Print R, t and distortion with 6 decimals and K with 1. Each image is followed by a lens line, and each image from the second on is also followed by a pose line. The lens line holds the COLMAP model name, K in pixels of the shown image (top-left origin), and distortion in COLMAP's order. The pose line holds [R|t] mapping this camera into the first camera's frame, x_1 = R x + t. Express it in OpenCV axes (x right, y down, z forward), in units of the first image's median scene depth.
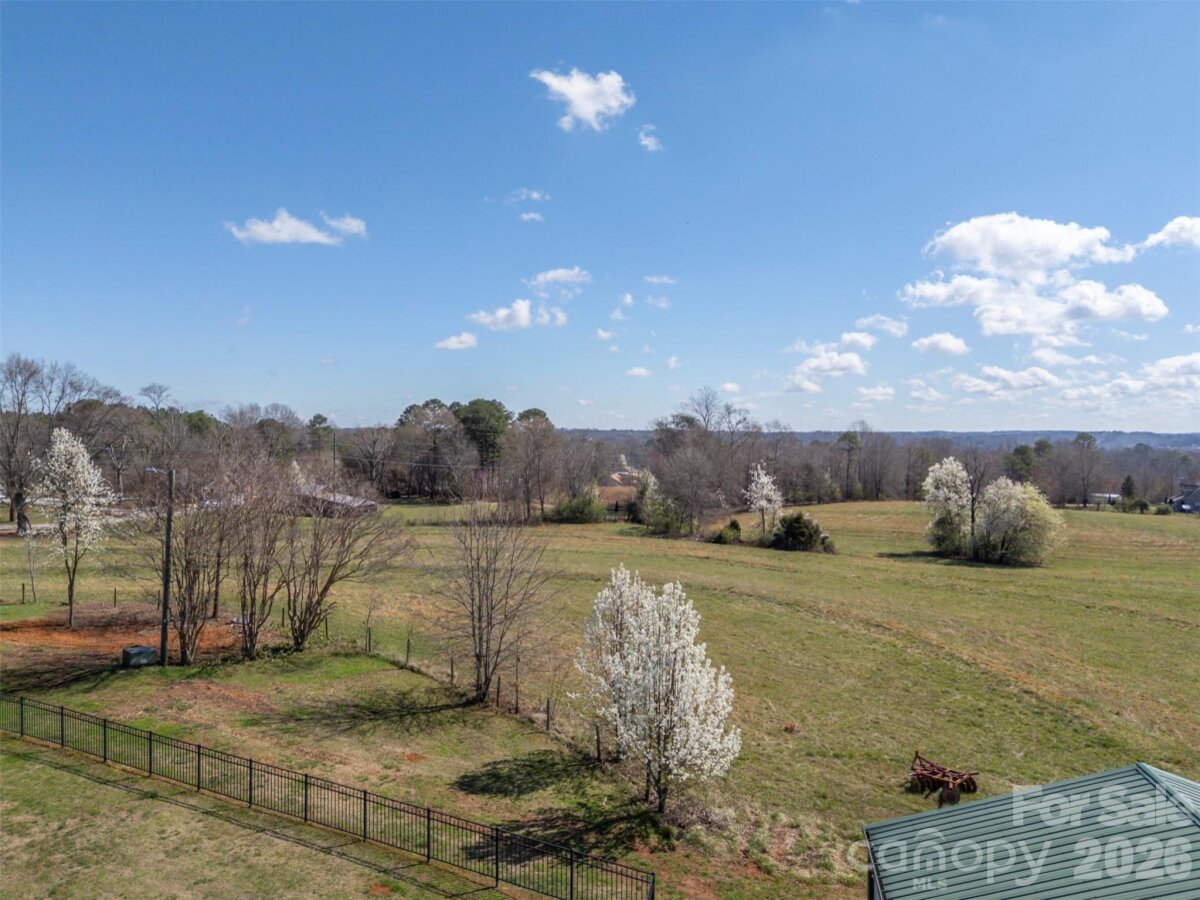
lens RADIAL K [[878.1, 0, 600.6], [0, 878.1, 440.0], [0, 0, 1]] dist [0.083464, -0.072792]
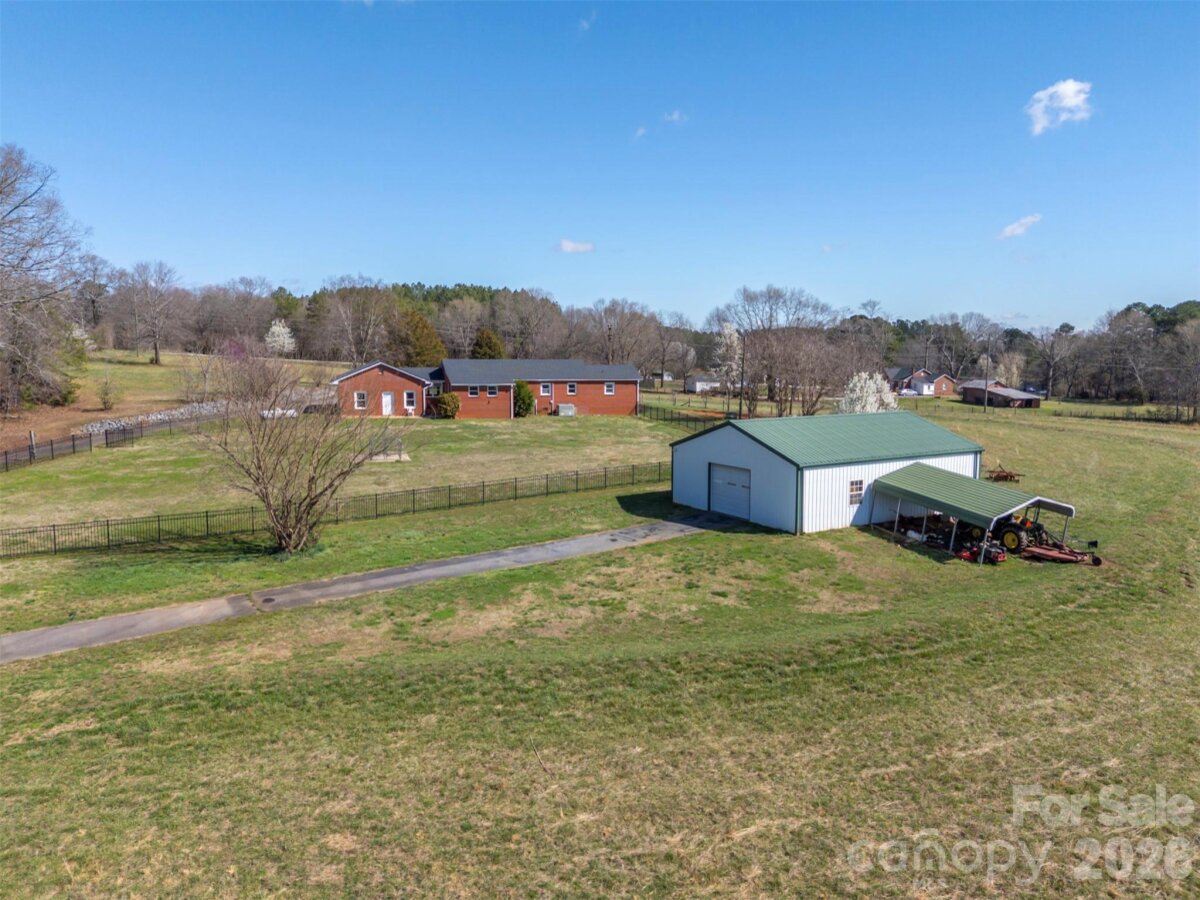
lens RADIAL K [[878.1, 0, 600.6], [0, 878.1, 440.0], [0, 0, 1]] dist [0.083464, -0.072792]
pose [[0.664498, 0.079793, -0.743018, 0.199149], [-0.008814, 0.995051, 0.098977, 0.015030], [0.747238, -0.059221, 0.661913, -0.163607]]
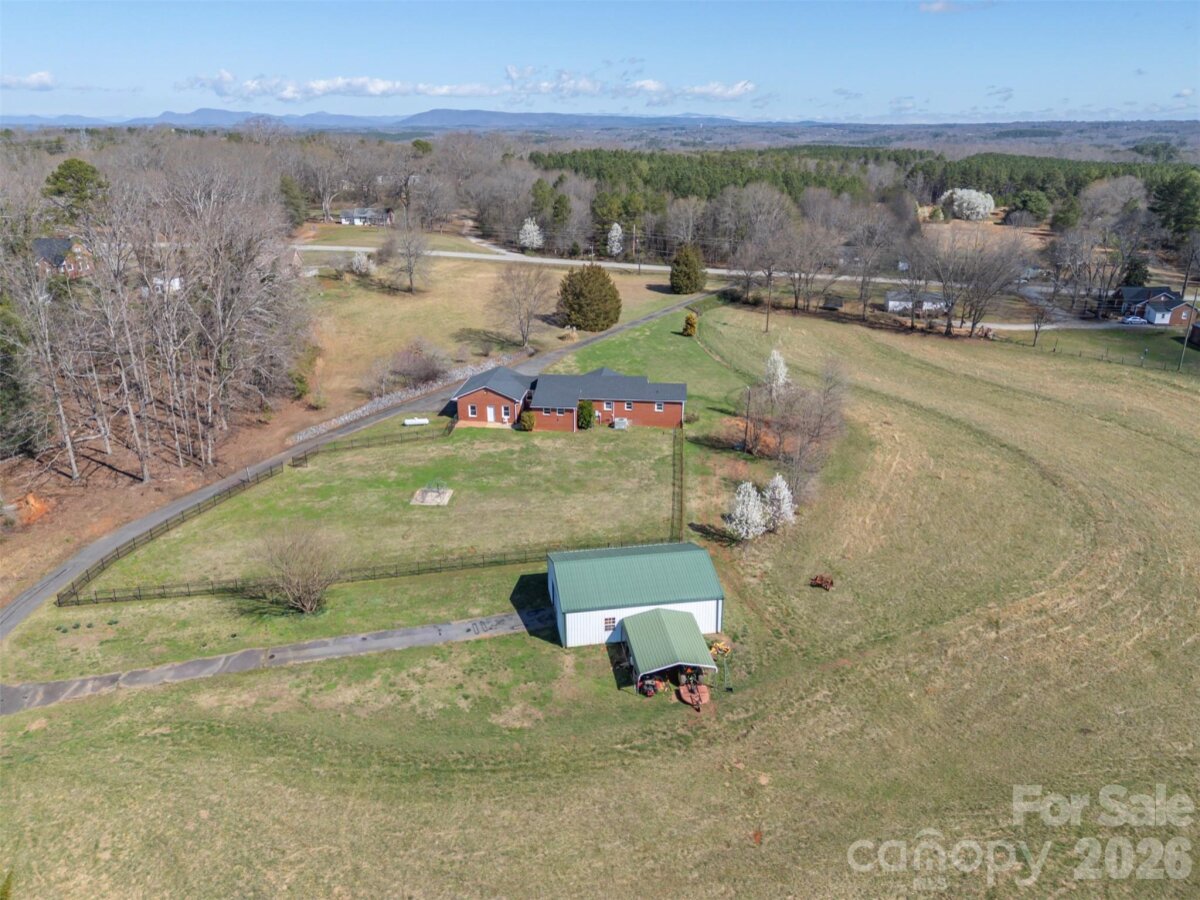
lens RADIAL K [[872.0, 0, 600.0], [0, 872.0, 450.0], [0, 0, 1]] dist [0.139857, -0.214292]
pose [[0.347914, 0.319471, -0.881416, 0.378417], [-0.007069, 0.941018, 0.338284, -0.146090], [0.937500, -0.111463, 0.329651, -0.081241]]
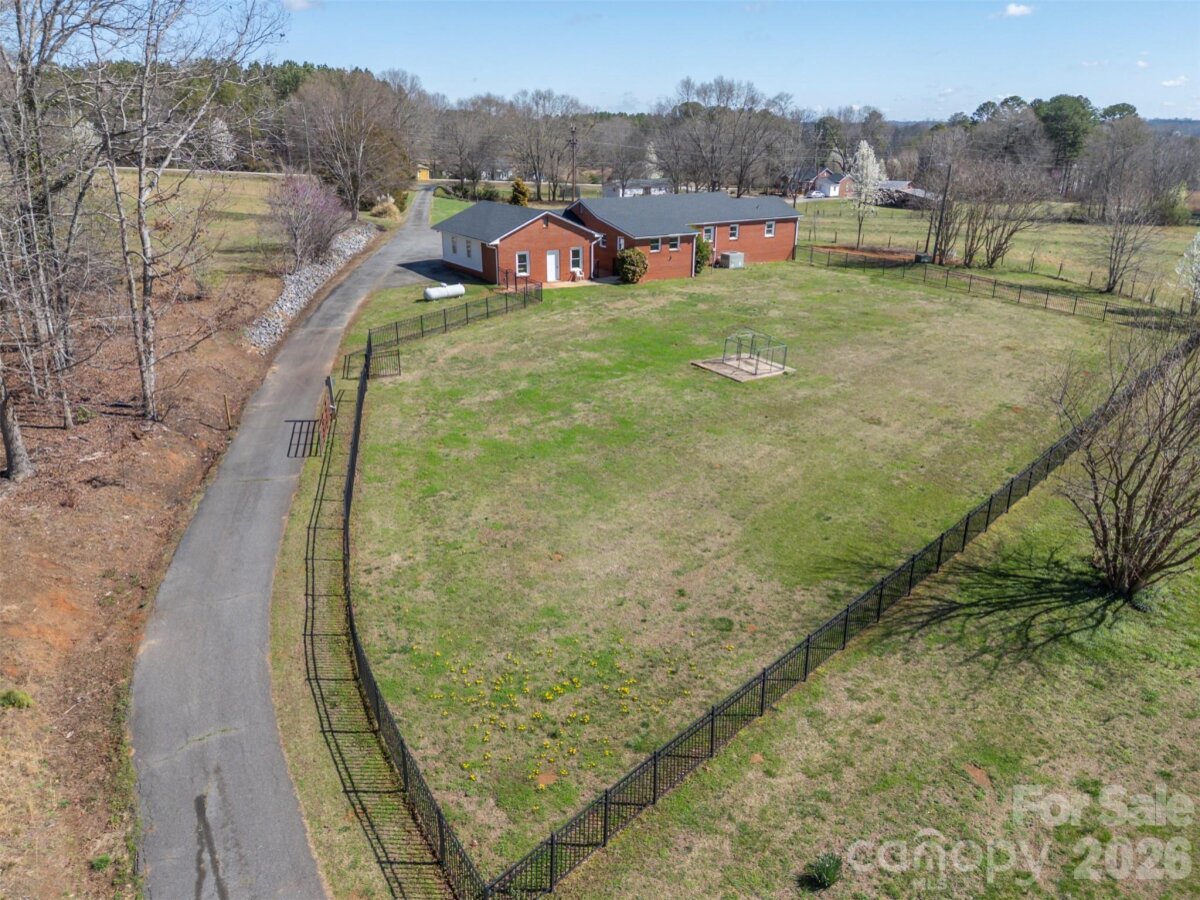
lens RADIAL K [[878.1, 0, 600.6], [0, 878.1, 440.0], [0, 0, 1]] dist [0.083464, -0.072792]
pose [[0.849328, 0.175228, -0.497932, -0.008866], [-0.004276, 0.945548, 0.325455, -0.006104], [0.527848, -0.274289, 0.803830, -0.232909]]
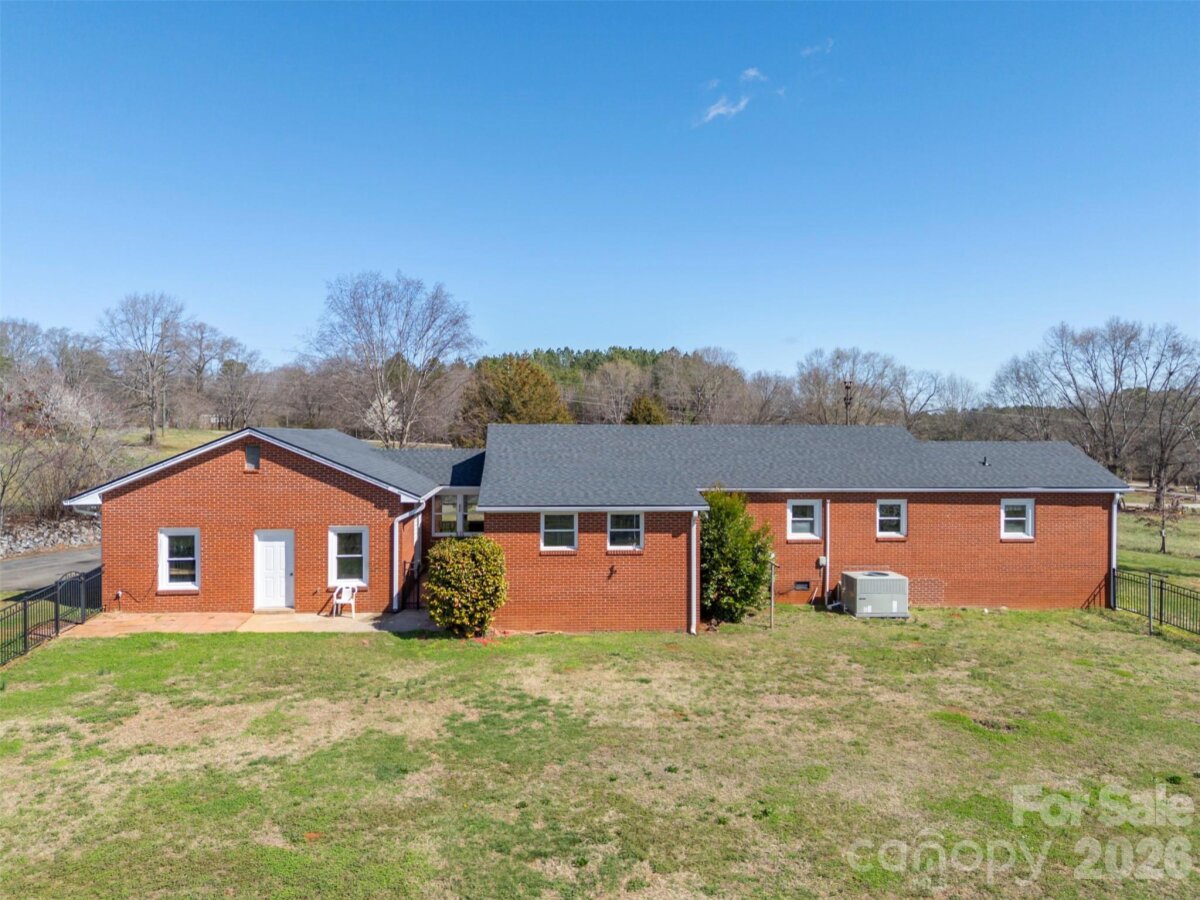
lens RADIAL K [[878.1, 0, 600.6], [0, 878.1, 440.0], [0, 0, 1]] dist [0.083464, -0.072792]
pose [[0.513579, 0.008256, -0.858003, -0.071226], [-0.010312, 0.999941, 0.003449, 0.021769], [0.857980, 0.007077, 0.513634, 0.028819]]
